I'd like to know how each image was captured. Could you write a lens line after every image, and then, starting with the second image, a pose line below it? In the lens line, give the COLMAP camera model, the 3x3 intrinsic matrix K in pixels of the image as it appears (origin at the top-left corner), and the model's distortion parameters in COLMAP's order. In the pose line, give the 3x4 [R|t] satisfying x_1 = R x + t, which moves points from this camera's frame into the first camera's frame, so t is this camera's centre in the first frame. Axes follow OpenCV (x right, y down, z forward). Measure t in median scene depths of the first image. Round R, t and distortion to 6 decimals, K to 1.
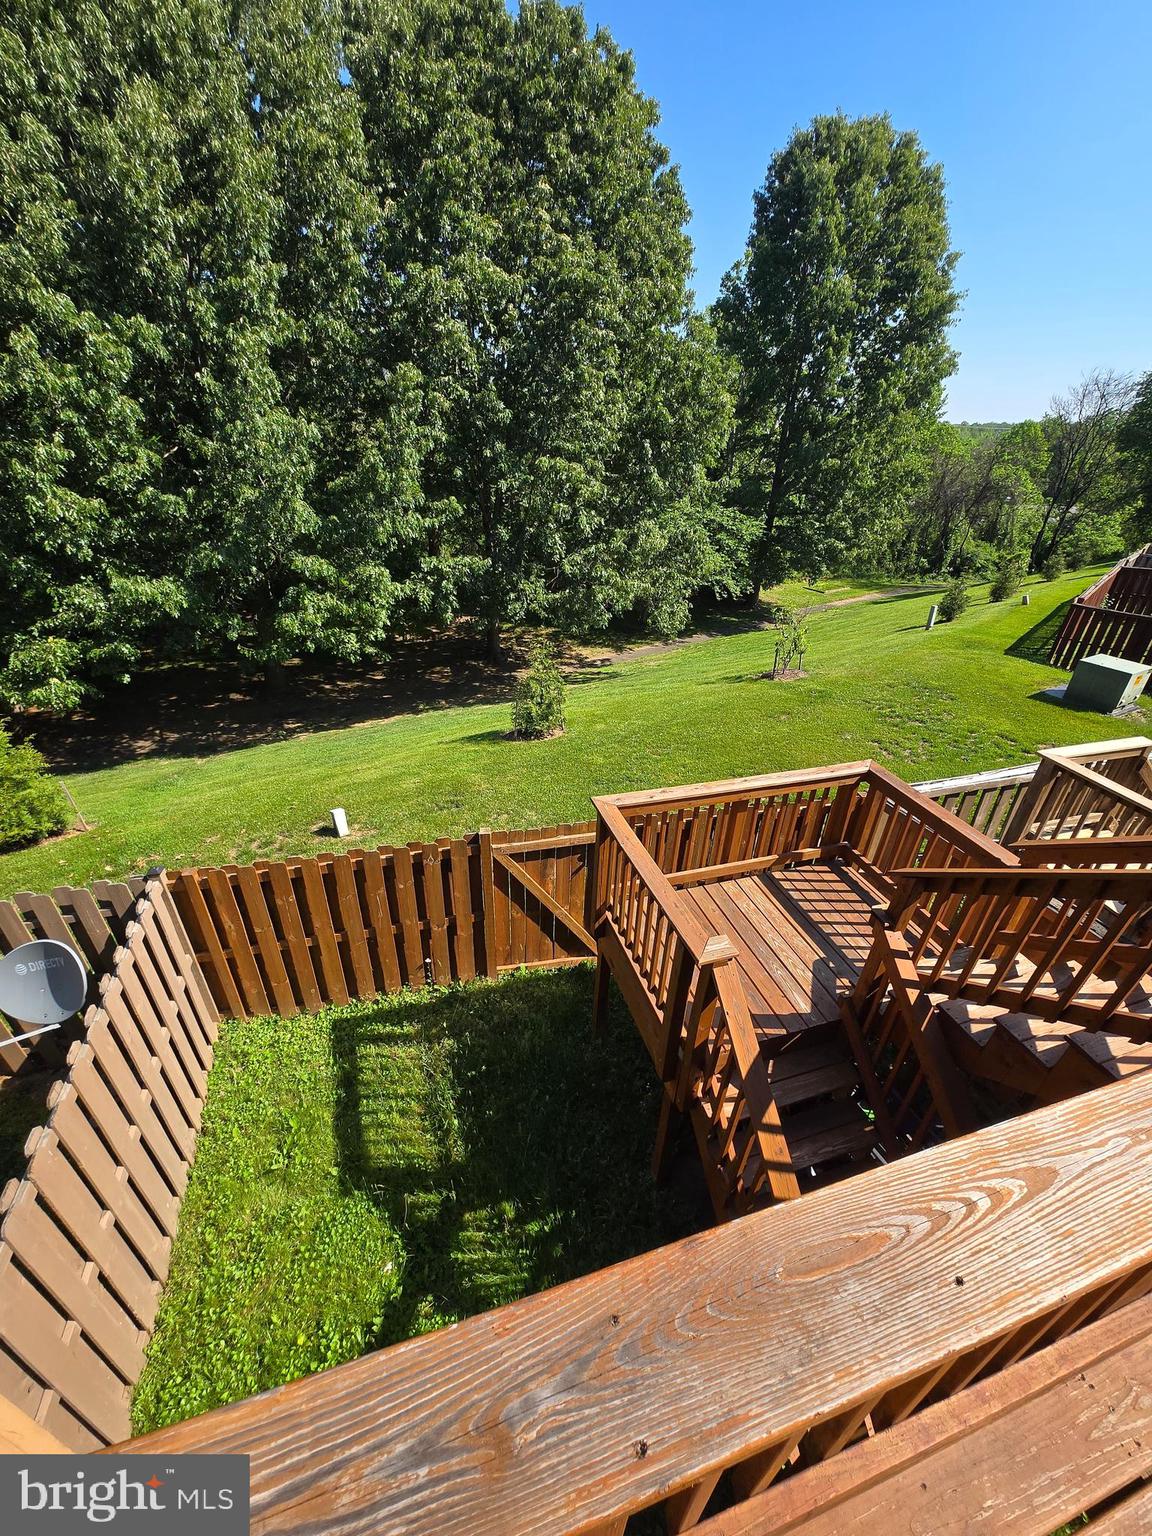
lens RADIAL K [[601.4, 0, 576.8], [0, 601.4, 762.5], [0, 0, 1]] dist [0.000252, -0.000896]
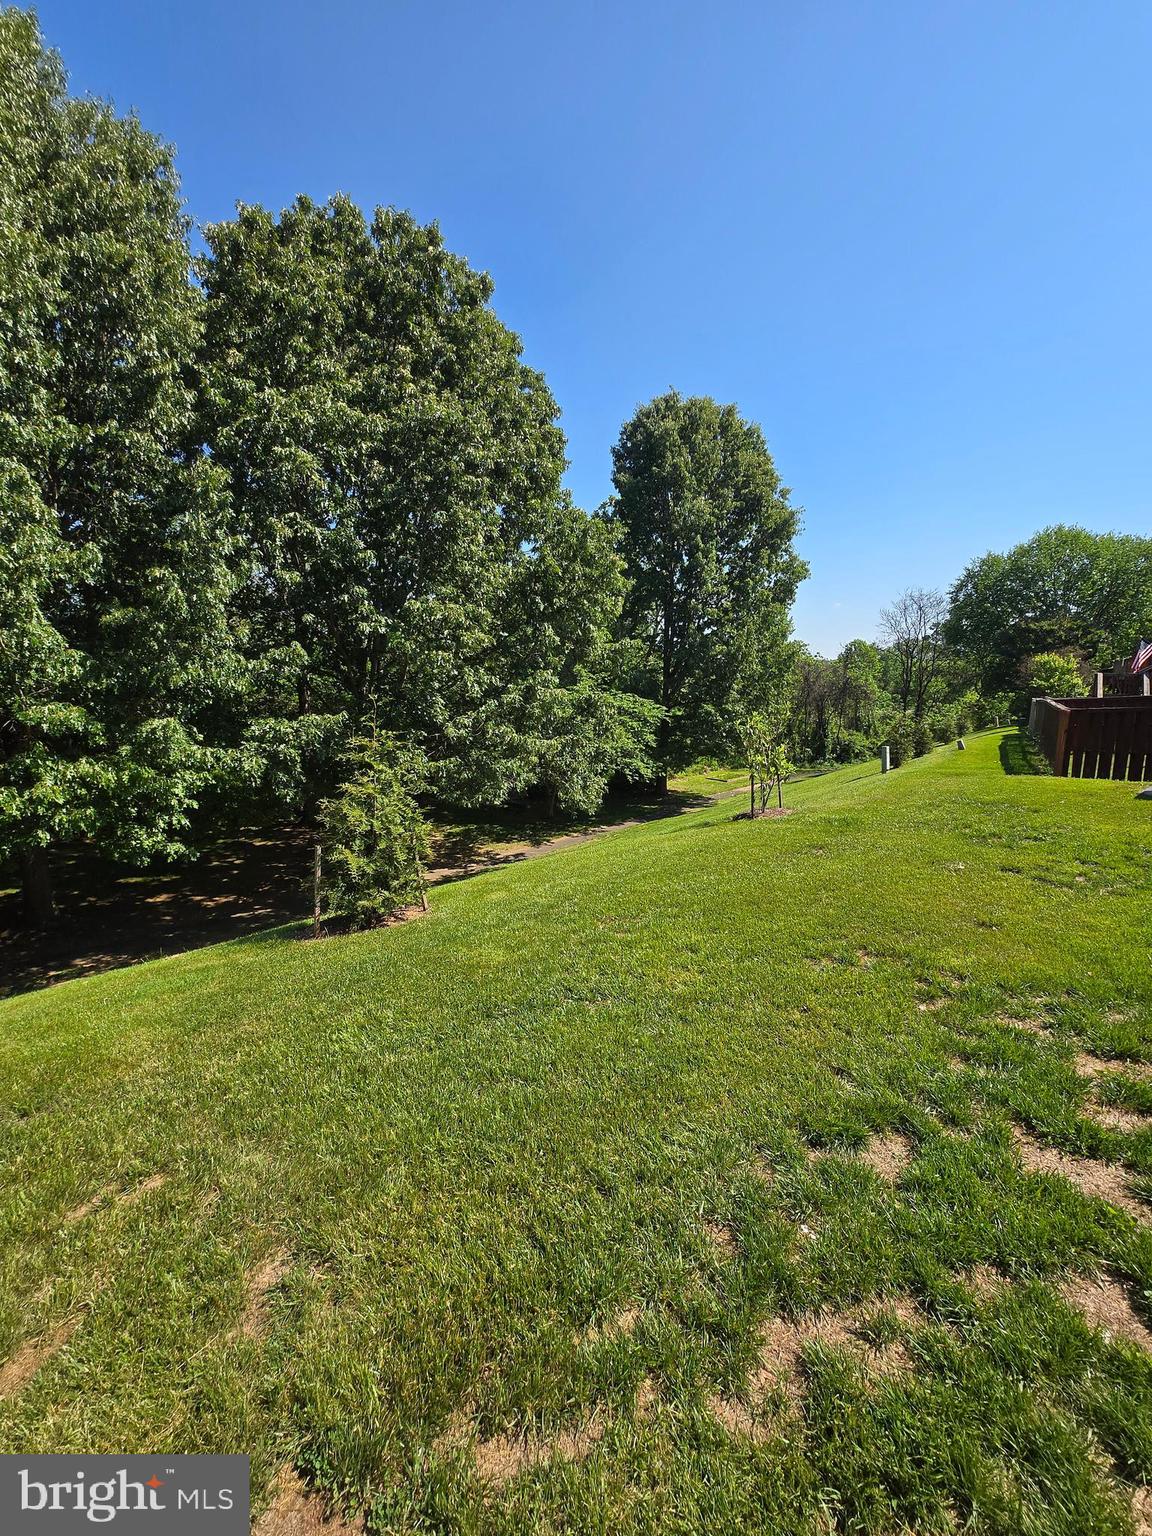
lens RADIAL K [[601.4, 0, 575.0], [0, 601.4, 763.2], [0, 0, 1]] dist [0.000252, -0.000896]
pose [[0.986068, -0.058689, 0.155645, 0.016900], [0.109633, 0.933006, -0.342755, 0.011409], [-0.125101, 0.355043, 0.926442, 0.232959]]
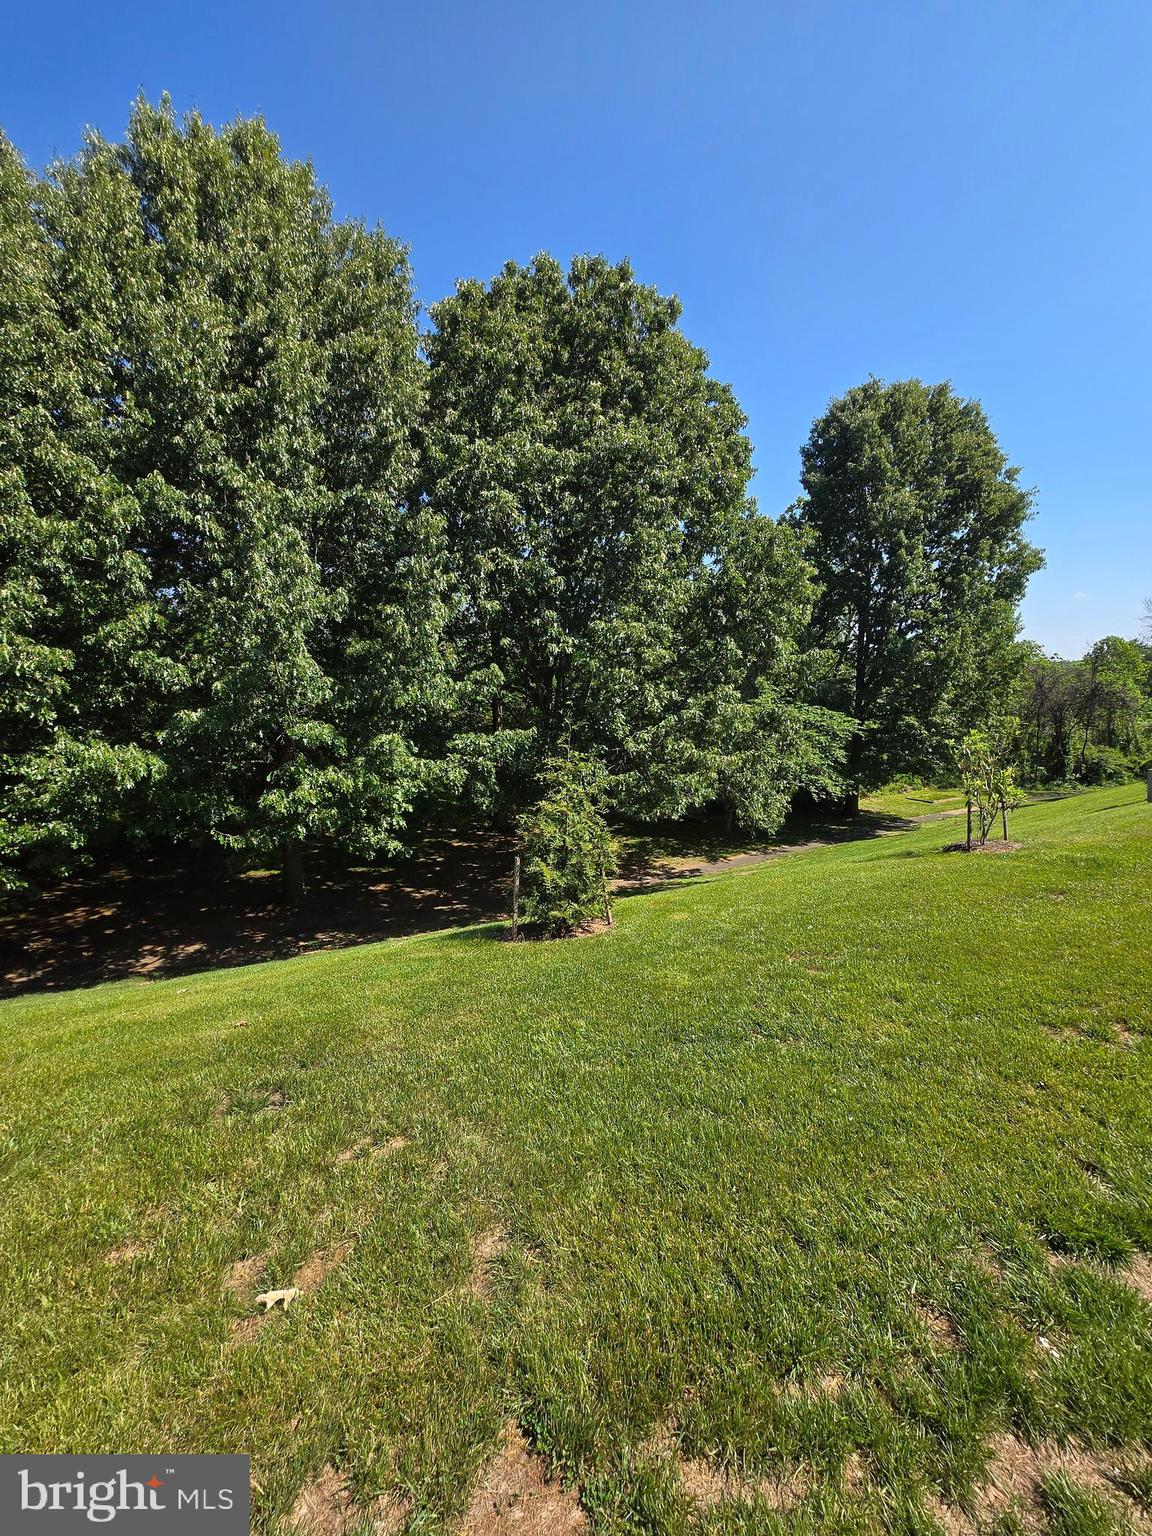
lens RADIAL K [[601.4, 0, 573.7], [0, 601.4, 762.2], [0, 0, 1]] dist [0.000252, -0.000896]
pose [[0.990534, -0.037463, -0.132054, 0.011845], [-0.014936, 0.926907, -0.374994, 0.008597], [0.136450, 0.373417, 0.917574, 0.225918]]
